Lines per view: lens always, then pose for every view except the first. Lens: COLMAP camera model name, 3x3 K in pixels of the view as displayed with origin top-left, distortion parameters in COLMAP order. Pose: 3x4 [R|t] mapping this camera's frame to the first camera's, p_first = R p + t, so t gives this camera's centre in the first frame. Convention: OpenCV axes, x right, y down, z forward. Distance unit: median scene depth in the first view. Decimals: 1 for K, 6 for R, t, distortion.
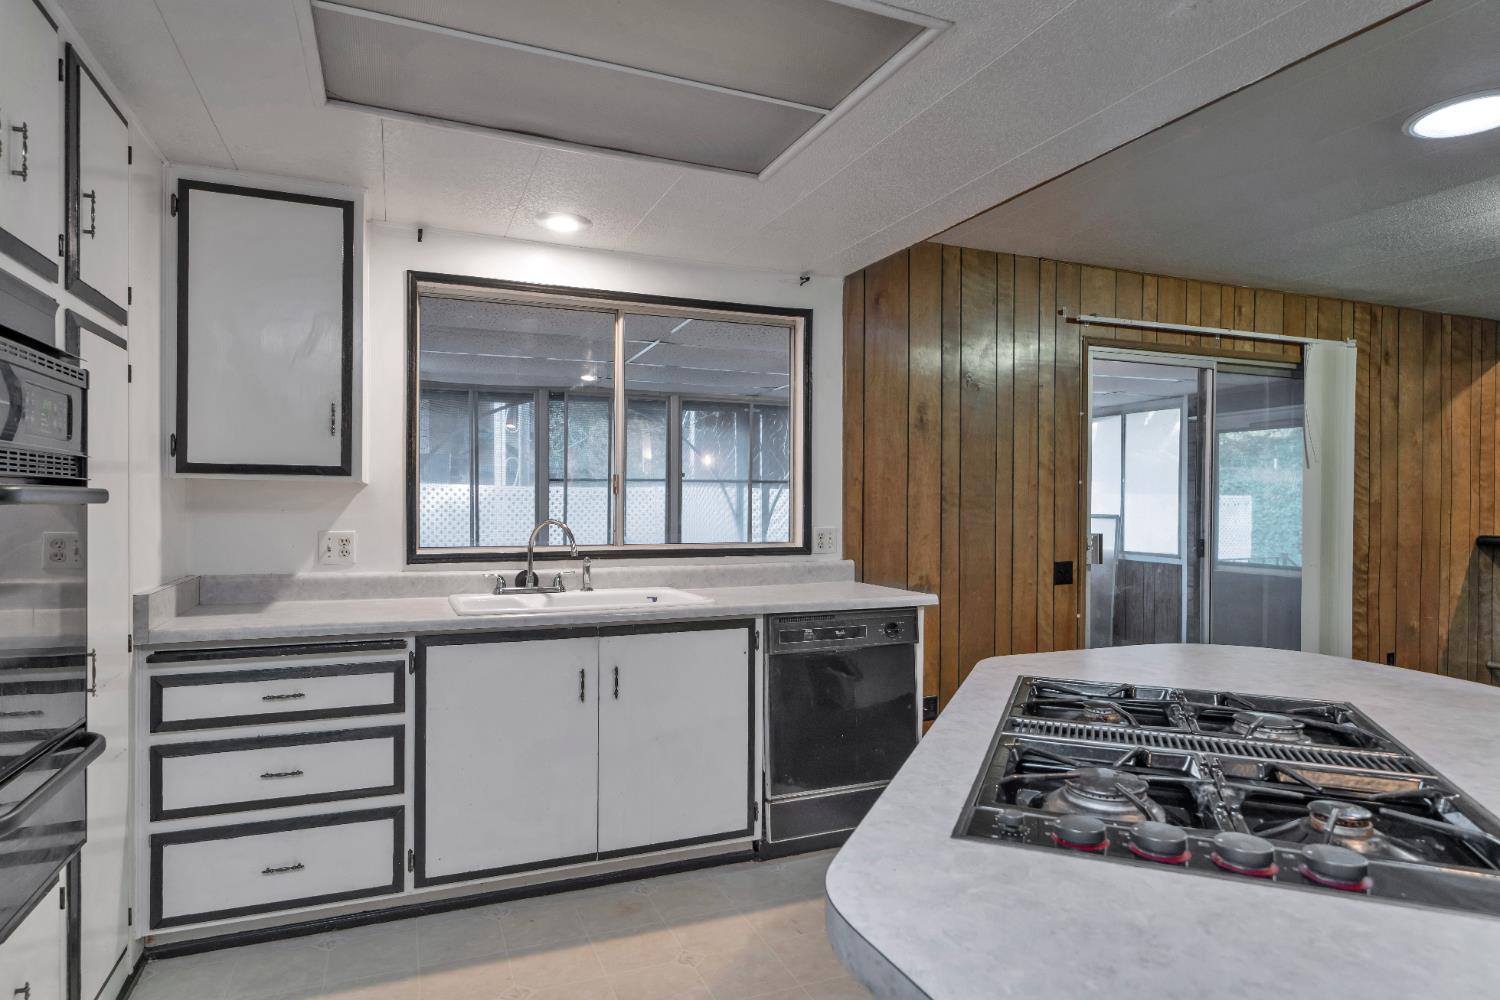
lens RADIAL K [[845.5, 0, 742.1], [0, 845.5, 504.6], [0, 0, 1]] dist [0.000079, -0.000049]
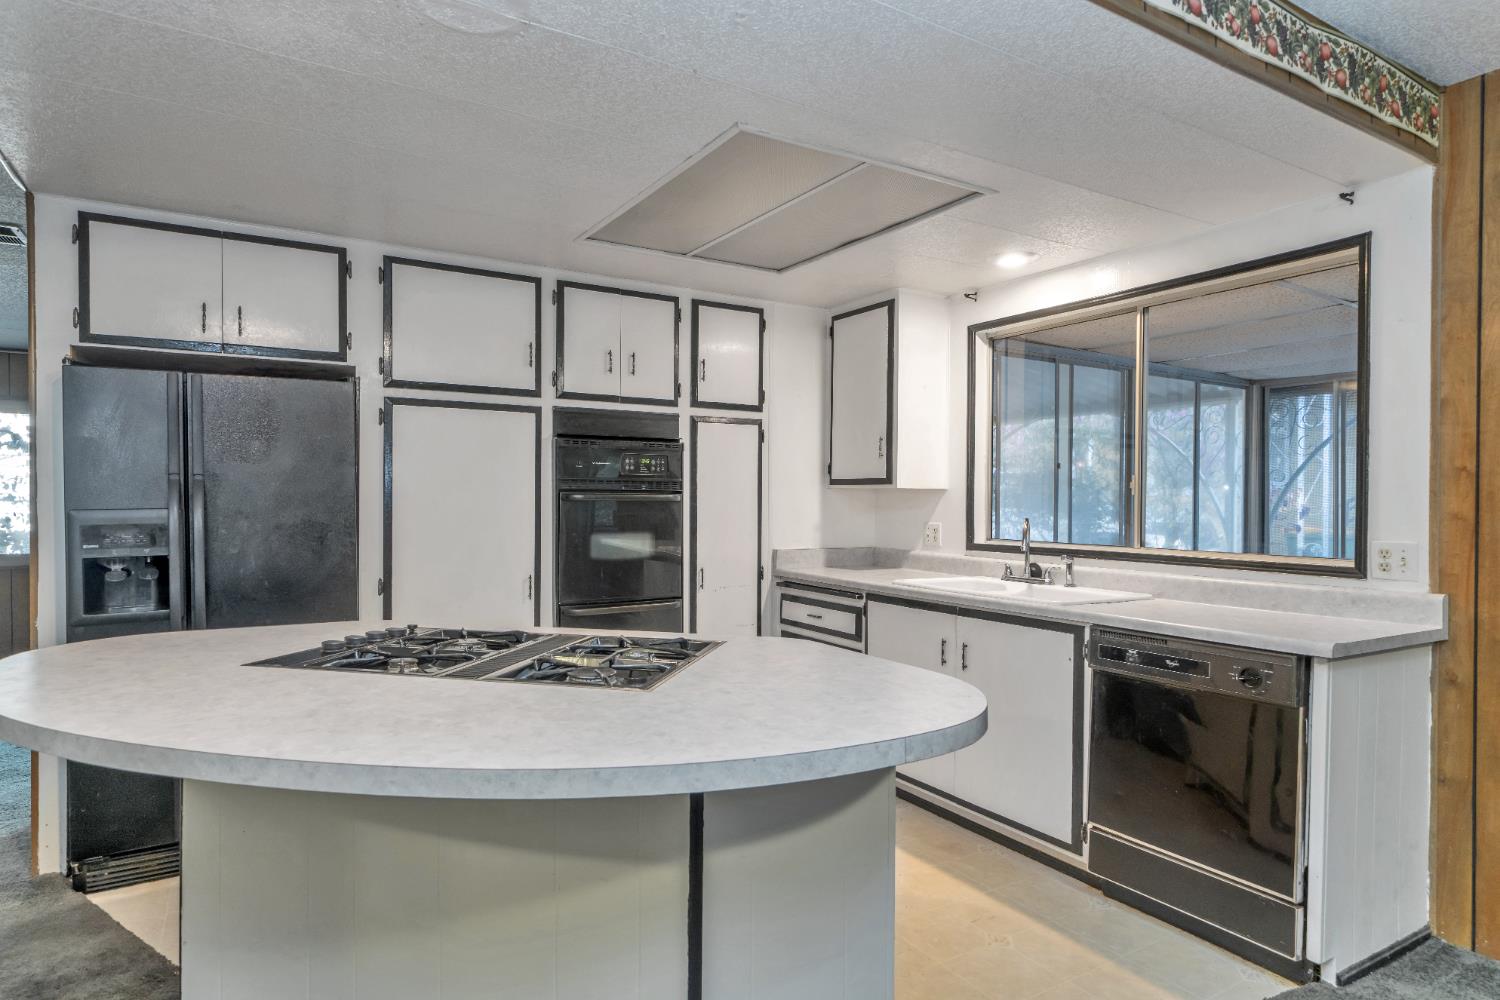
lens RADIAL K [[837.9, 0, 749.1], [0, 837.9, 502.7], [0, 0, 1]] dist [0.001569, -0.001874]
pose [[0.158779, 0.000852, -0.987314, 0.794036], [-0.011008, 0.999939, -0.000908, 0.001834], [0.987253, 0.011012, 0.158779, 0.436114]]
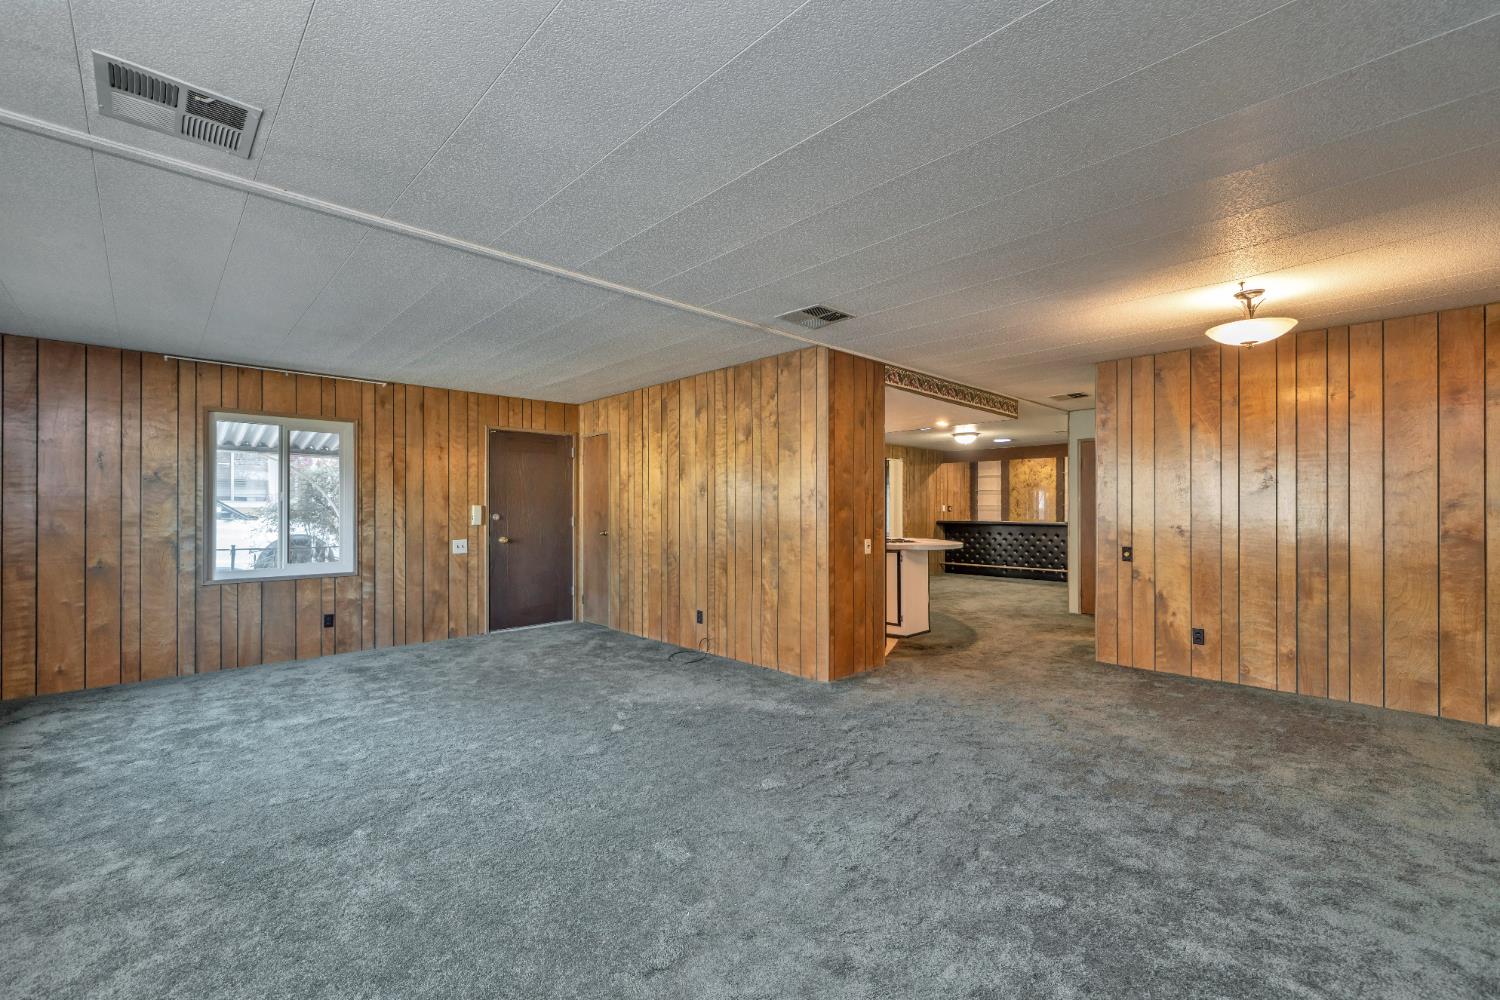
lens RADIAL K [[655.0, 0, 749.6], [0, 655.0, 505.8], [0, 0, 1]] dist [0.001174, 0.000222]
pose [[0.930429, -0.004513, 0.366443, -1.070705], [0.007979, 0.999937, -0.007945, -0.005923], [-0.366384, 0.010316, 0.930406, -1.620612]]
